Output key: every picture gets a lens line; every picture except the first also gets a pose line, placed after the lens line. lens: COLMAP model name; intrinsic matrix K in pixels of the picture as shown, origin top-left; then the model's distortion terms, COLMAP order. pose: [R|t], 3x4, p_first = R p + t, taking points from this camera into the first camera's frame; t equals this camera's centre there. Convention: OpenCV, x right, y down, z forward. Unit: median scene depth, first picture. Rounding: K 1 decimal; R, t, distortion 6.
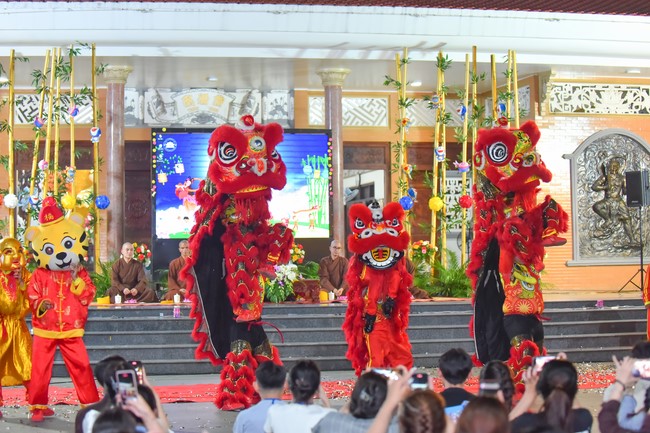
lens RADIAL K [[1472.5, 0, 325.0], [0, 1472.5, 216.5], [0, 0, 1]] dist [-0.453792, 0.219993]
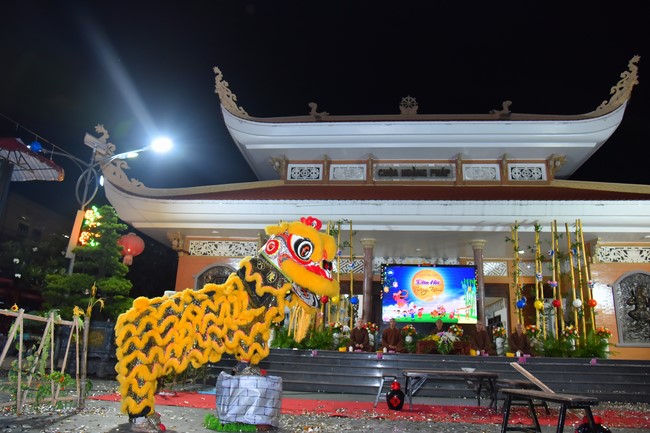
lens RADIAL K [[453.6, 0, 323.1], [0, 453.6, 227.9], [0, 0, 1]] dist [-0.113952, 0.054203]
pose [[0.943614, -0.037804, -0.328882, 0.008949], [-0.045440, 0.969265, -0.241788, 0.042107], [0.327914, 0.243099, 0.912894, 0.404733]]
